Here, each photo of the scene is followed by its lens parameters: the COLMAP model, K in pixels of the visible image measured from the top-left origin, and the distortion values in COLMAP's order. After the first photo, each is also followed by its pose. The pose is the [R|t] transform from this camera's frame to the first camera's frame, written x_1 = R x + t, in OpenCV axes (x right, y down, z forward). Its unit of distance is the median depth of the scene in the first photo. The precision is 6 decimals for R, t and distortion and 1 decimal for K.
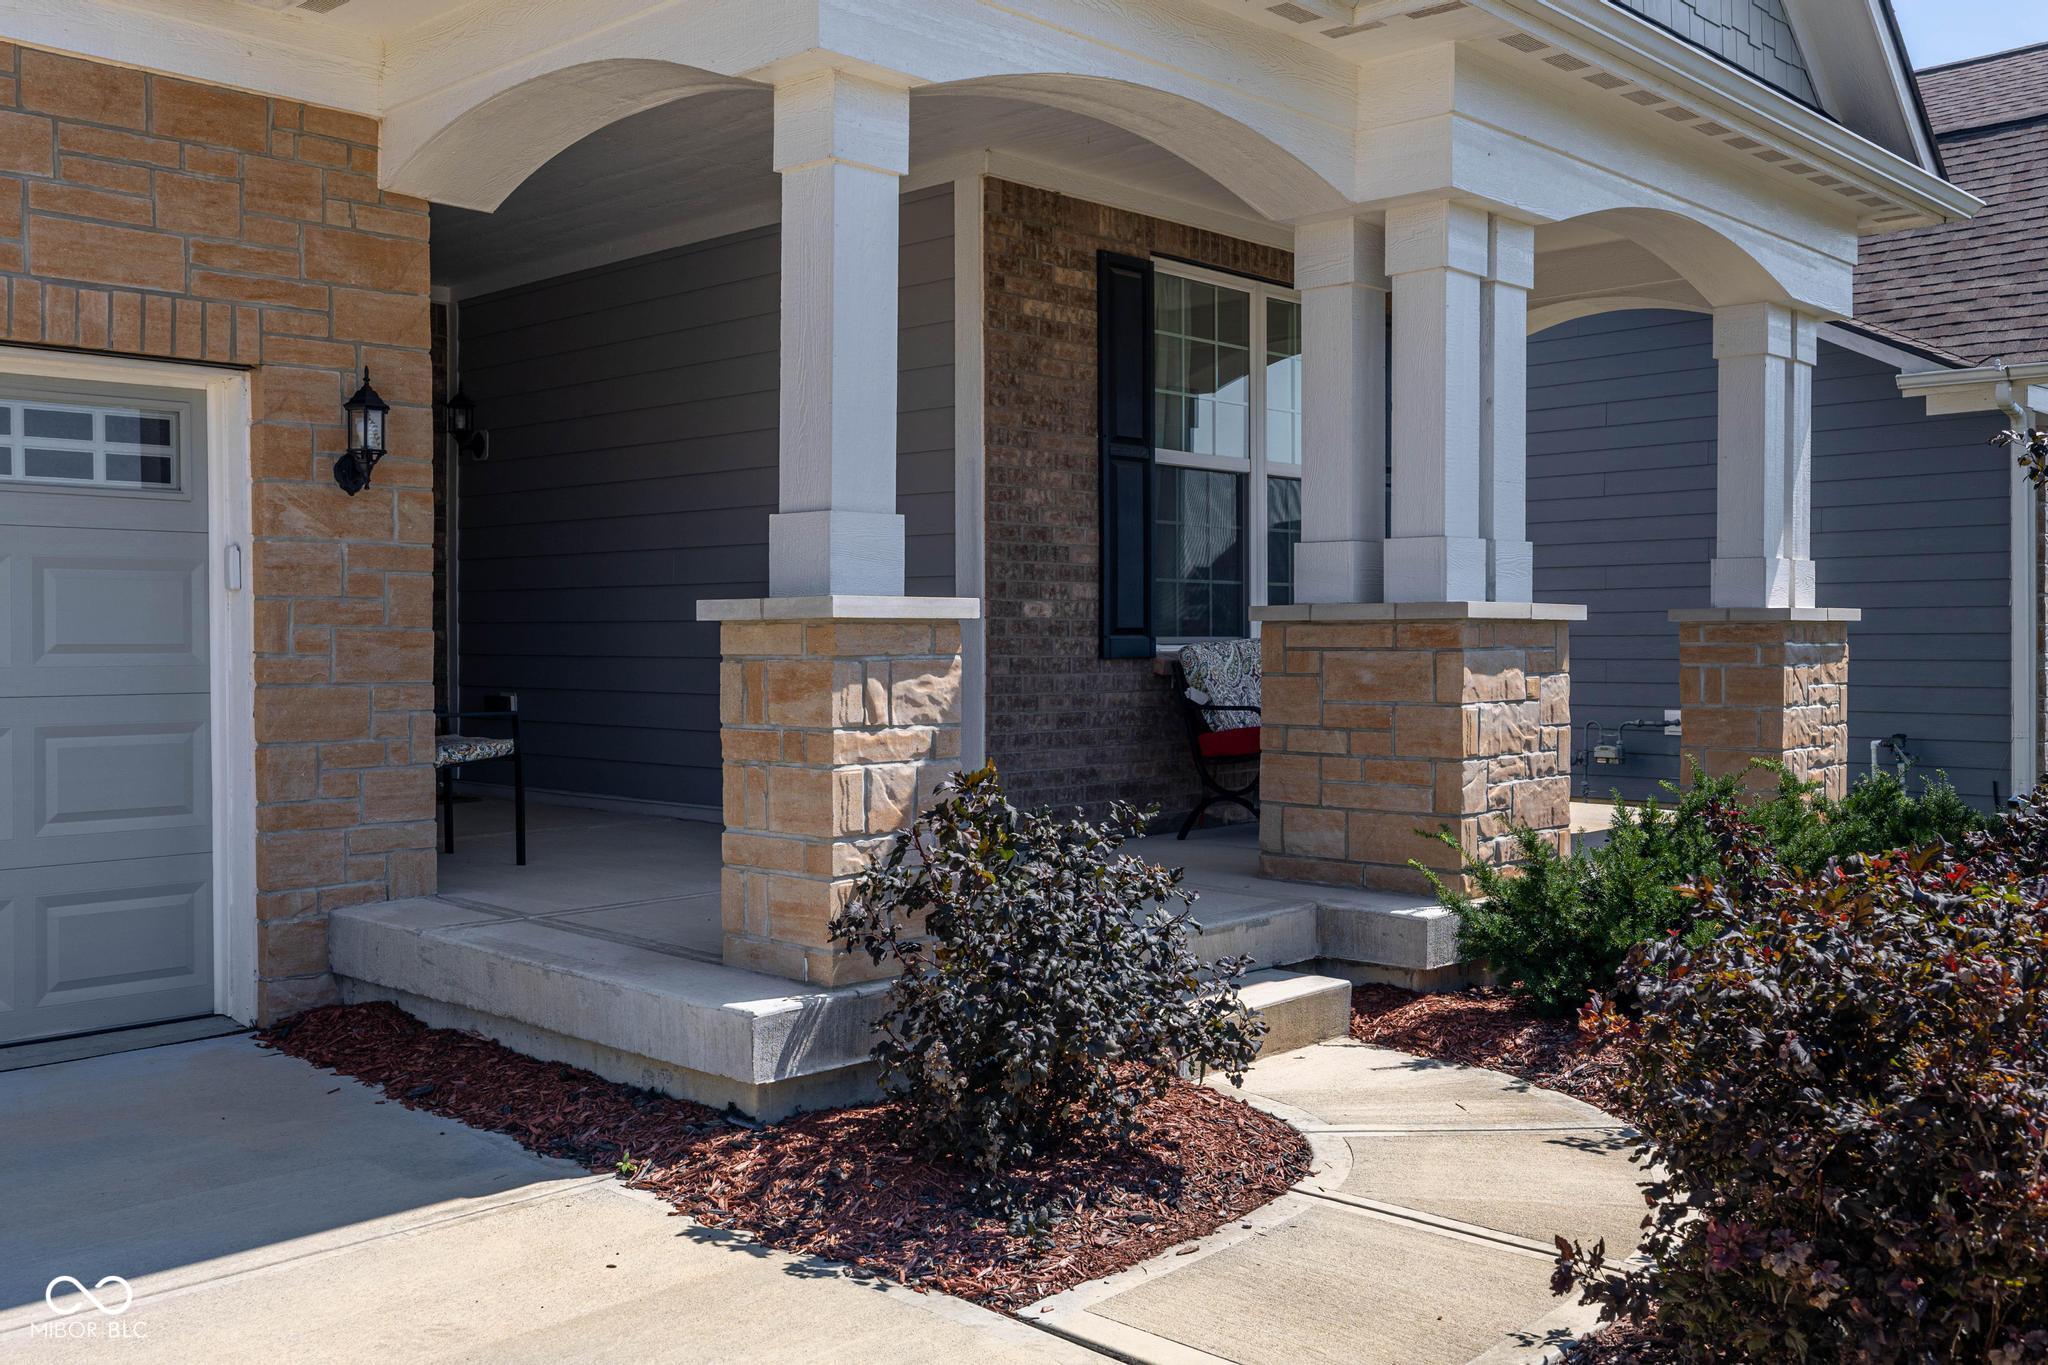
lens RADIAL K [[1871.8, 0, 1024.0], [0, 1871.8, 682.5], [0, 0, 1]] dist [0.004613, 0.002885]
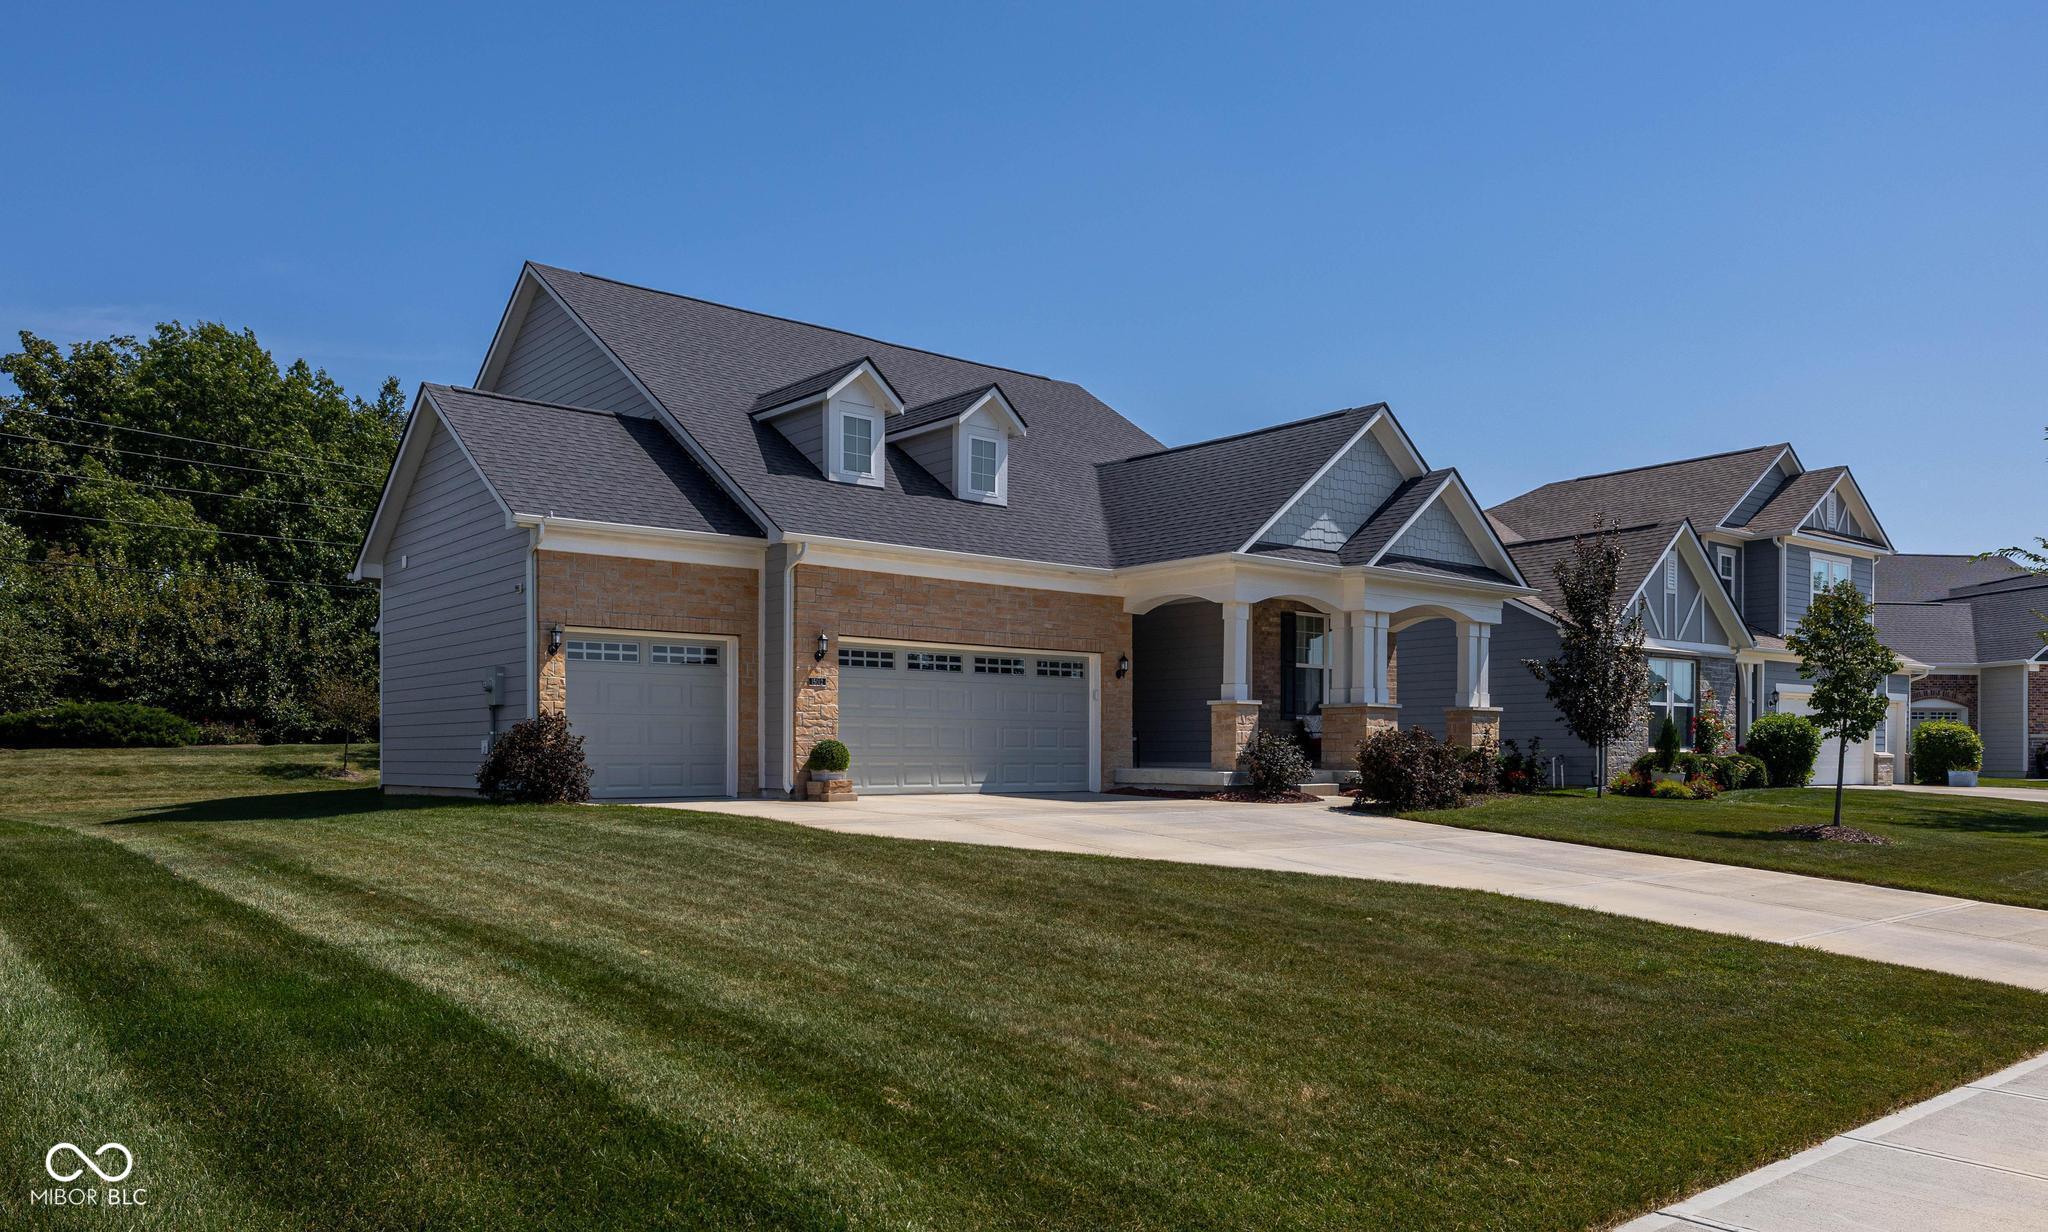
lens RADIAL K [[1403.9, 0, 1022.2], [0, 1403.9, 794.1], [0, 0, 1]] dist [-0.001622, -0.000106]
pose [[0.992819, 0.006499, -0.119453, -0.169104], [-0.006193, 0.999977, 0.002930, 0.161601], [0.119469, -0.002169, 0.992836, -2.291645]]
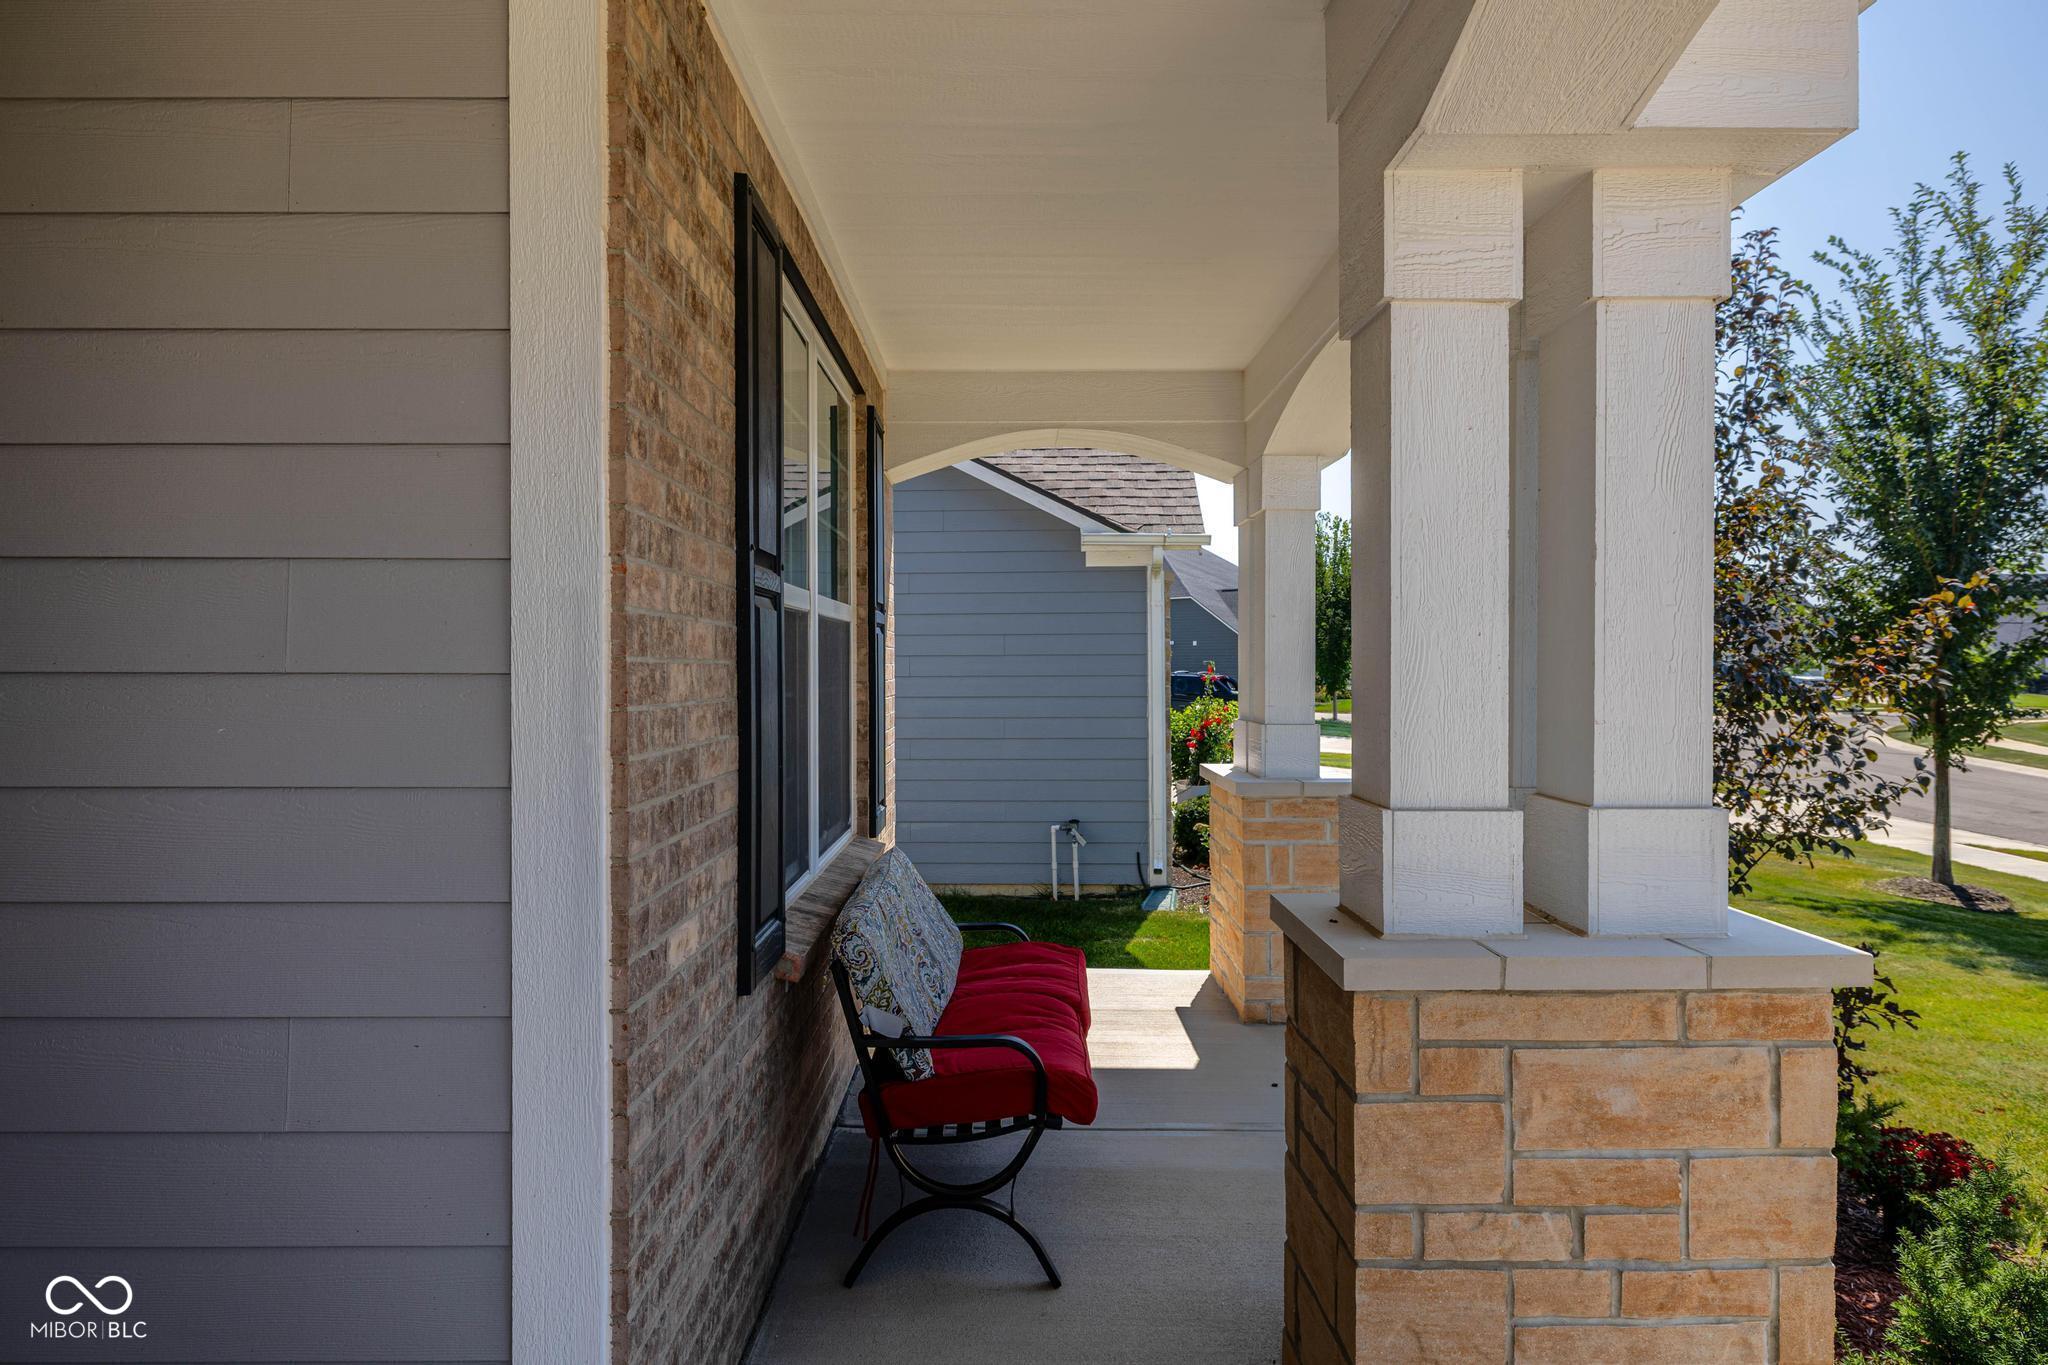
lens RADIAL K [[1137.6, 0, 1024.0], [0, 1137.6, 682.5], [0, 0, 1]] dist [0.001854, -0.000127]
pose [[0.739361, -0.006957, 0.673273, -0.128298], [0.016813, 0.999826, -0.008132, -0.110388], [-0.673099, 0.017332, 0.739349, 0.869170]]
